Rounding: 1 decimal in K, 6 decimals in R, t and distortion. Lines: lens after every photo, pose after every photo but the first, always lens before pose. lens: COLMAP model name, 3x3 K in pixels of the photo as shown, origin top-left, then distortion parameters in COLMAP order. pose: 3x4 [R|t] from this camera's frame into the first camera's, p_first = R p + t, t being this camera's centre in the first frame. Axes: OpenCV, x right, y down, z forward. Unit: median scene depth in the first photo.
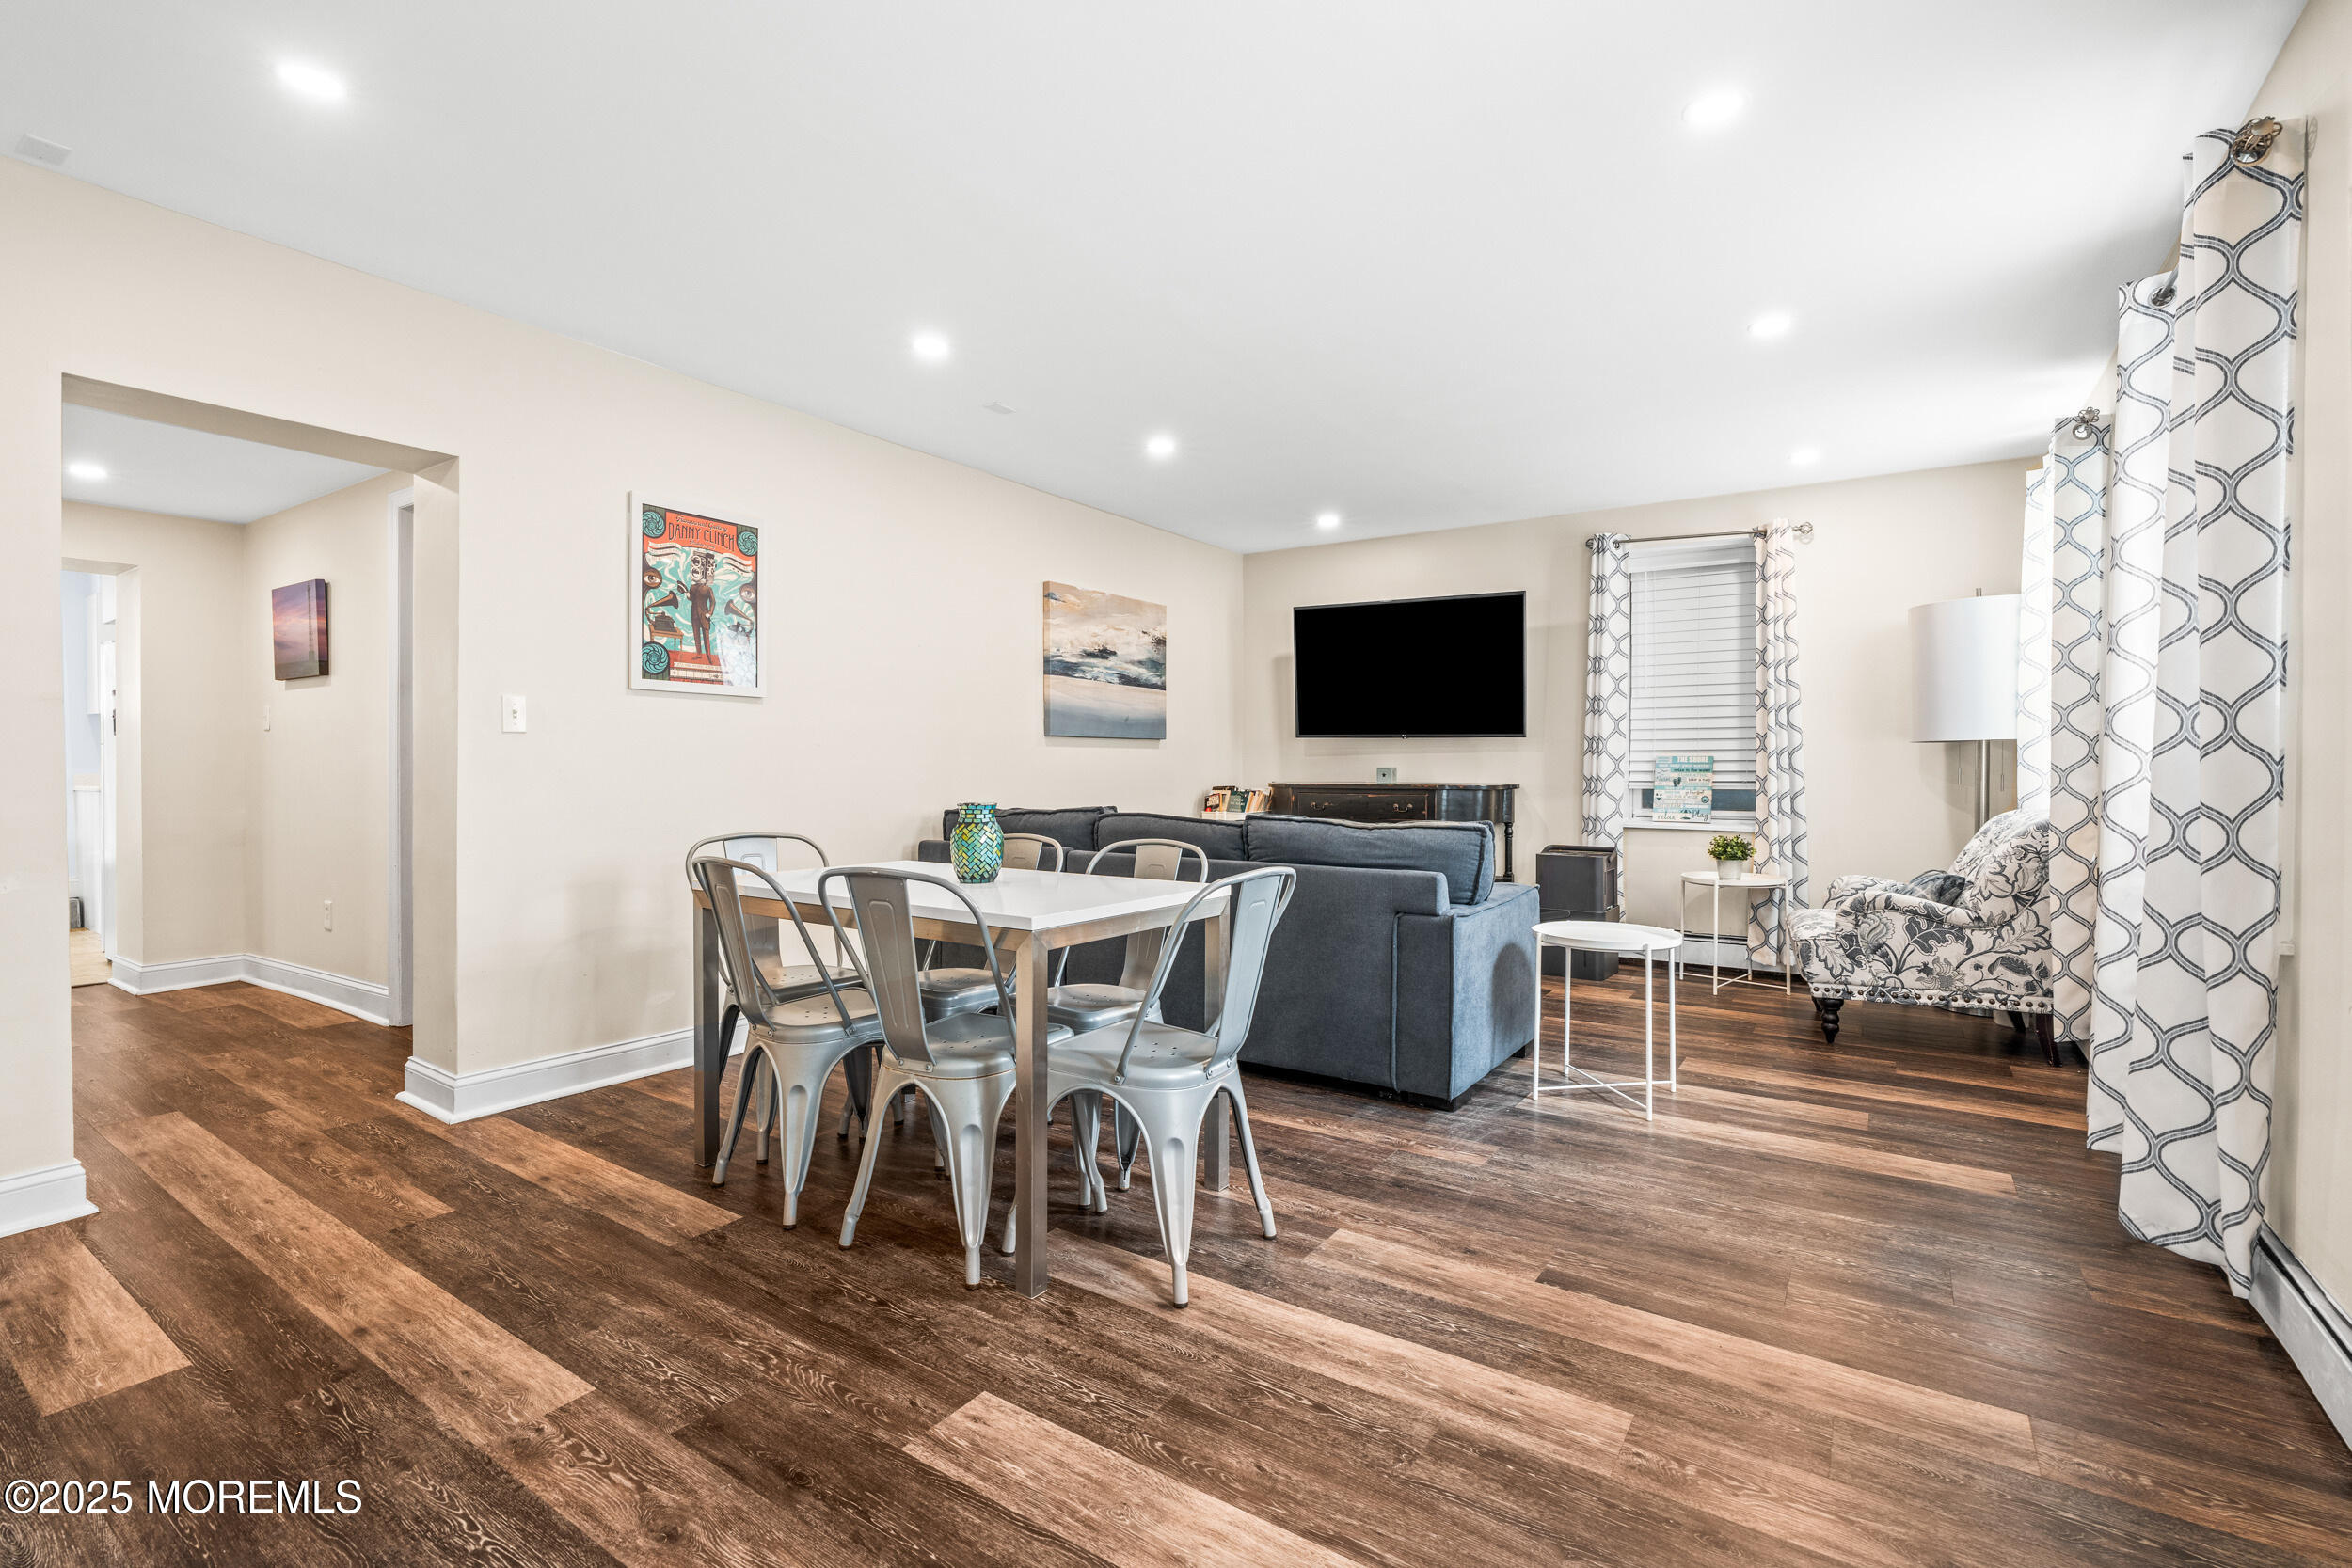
lens RADIAL K [[1049.6, 0, 1181.5], [0, 1049.6, 799.2], [0, 0, 1]] dist [0.000637, -0.000276]
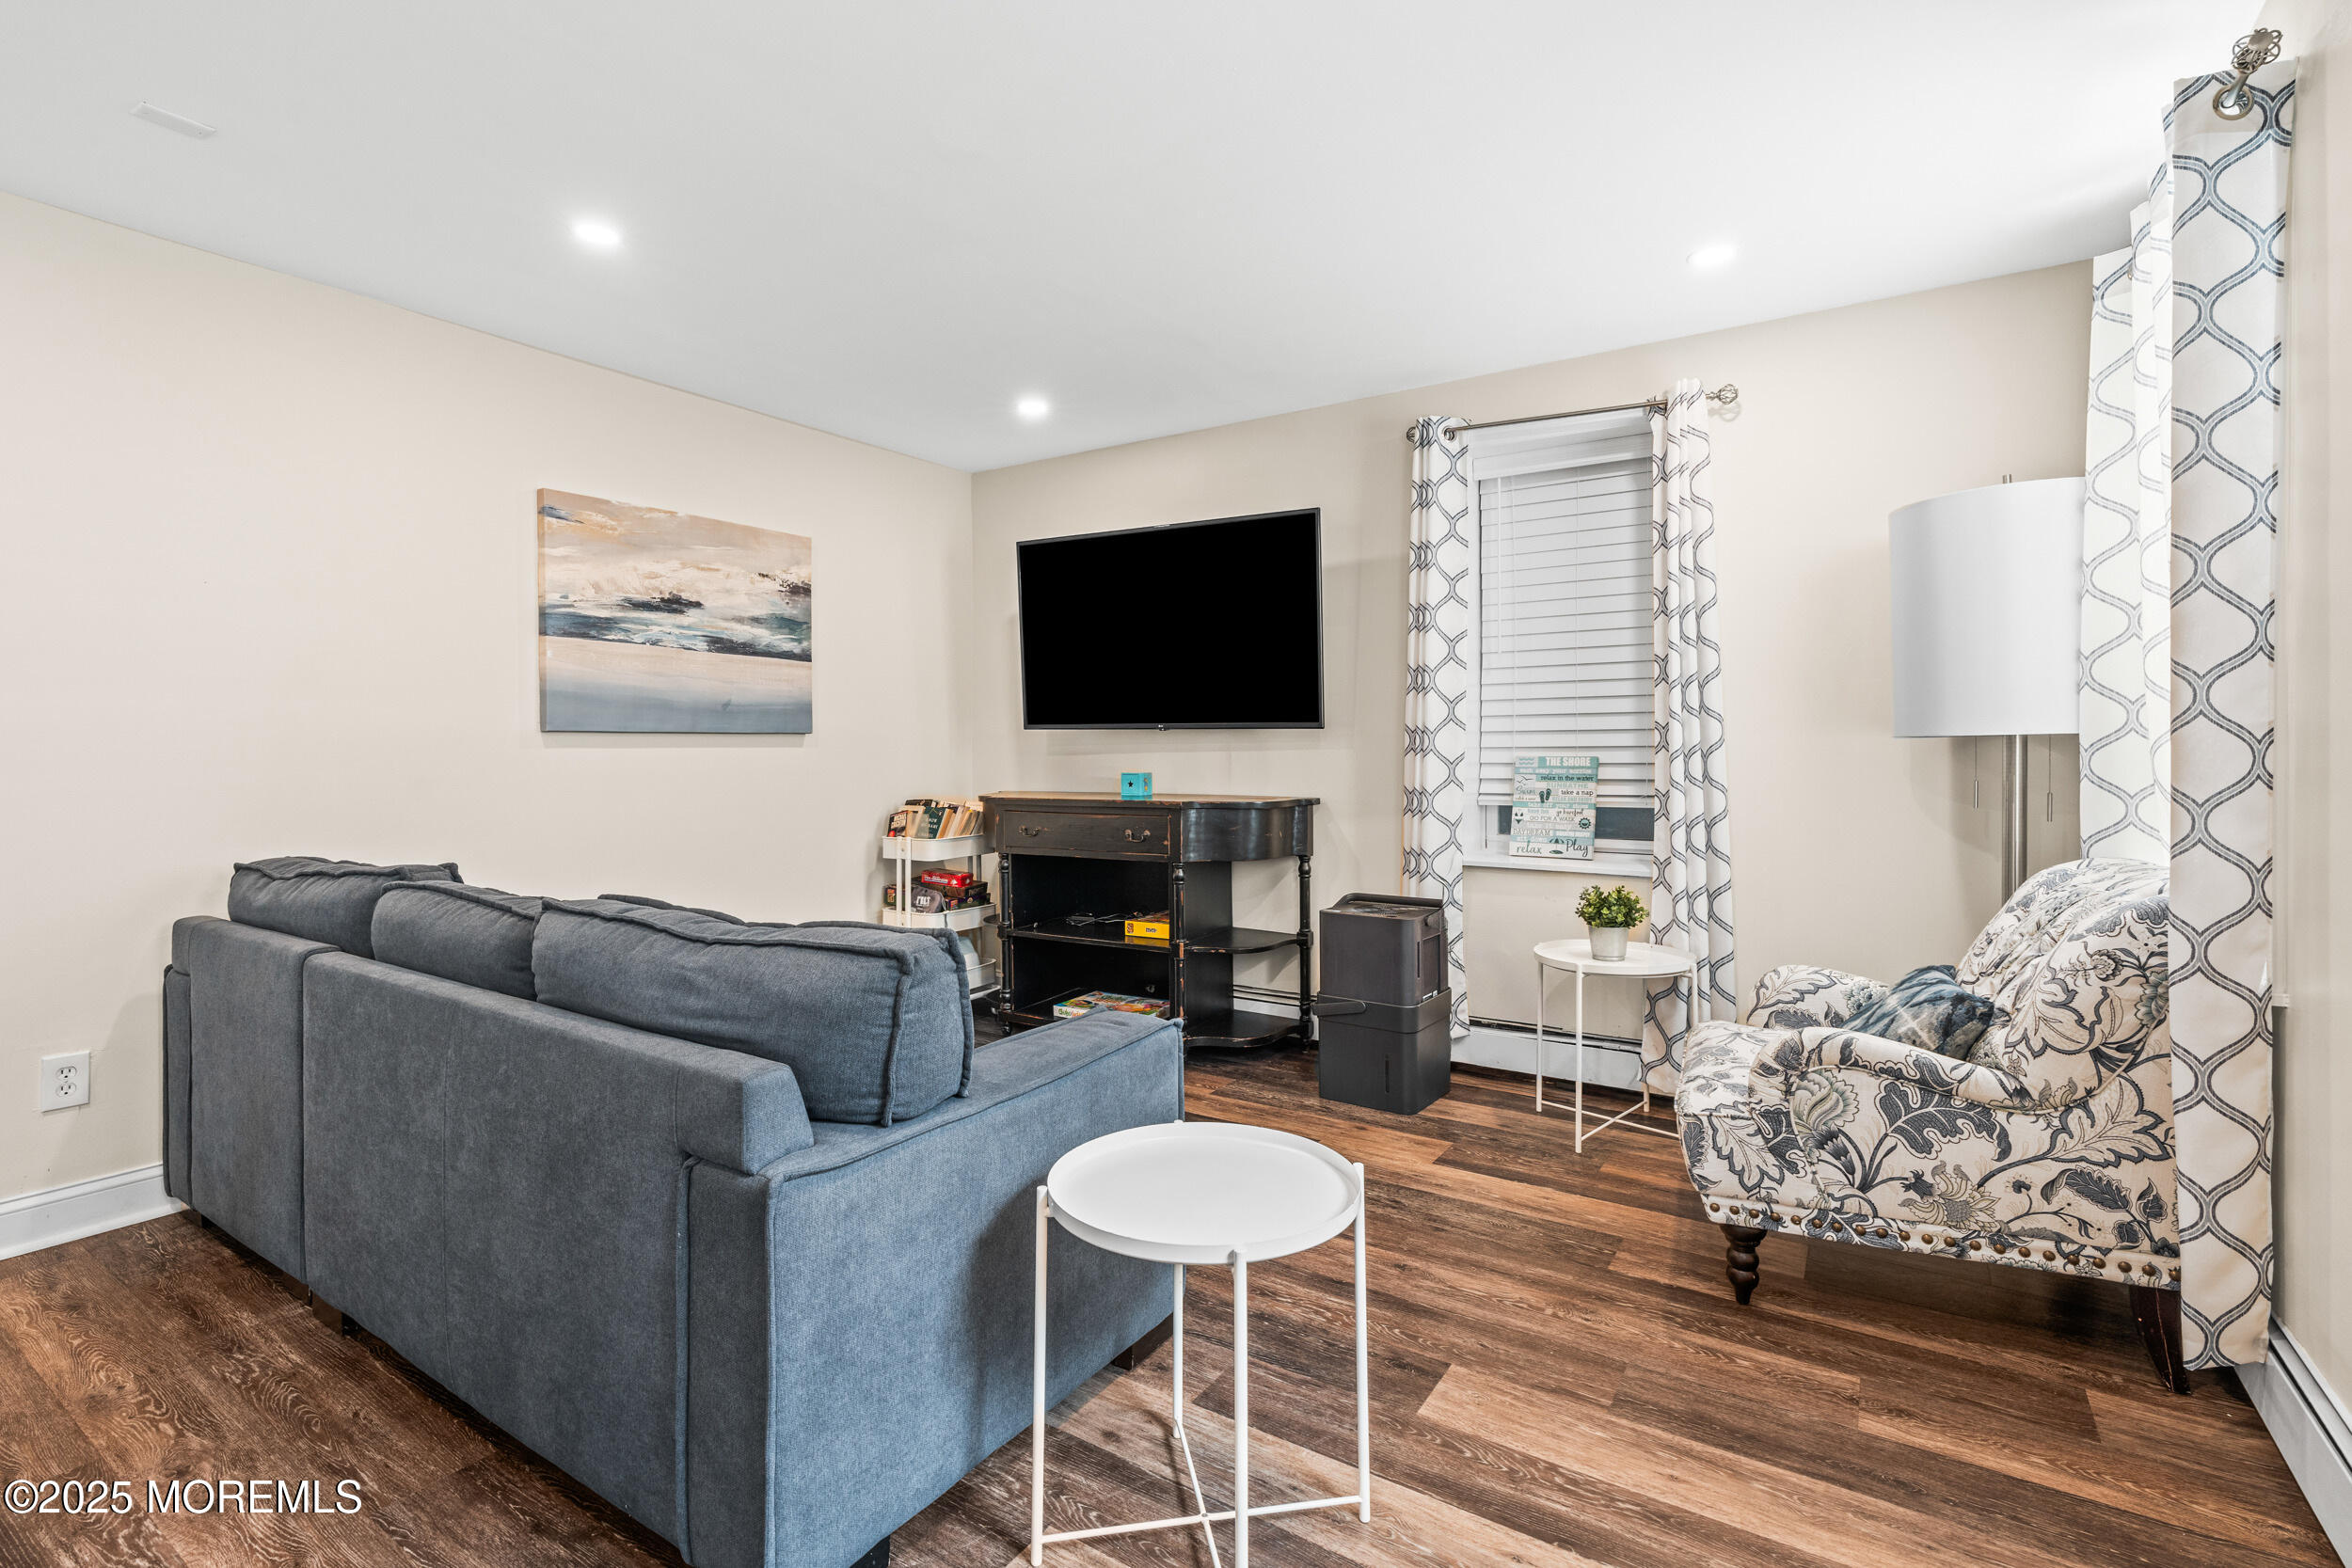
lens RADIAL K [[1083.3, 0, 1170.0], [0, 1083.3, 784.3], [0, 0, 1]] dist [-0.000619, 0.000171]
pose [[0.999959, -0.005635, 0.007061, 0.255722], [0.005636, 0.999984, -0.000162, -0.027292], [-0.007060, 0.000202, 0.999975, 0.355789]]
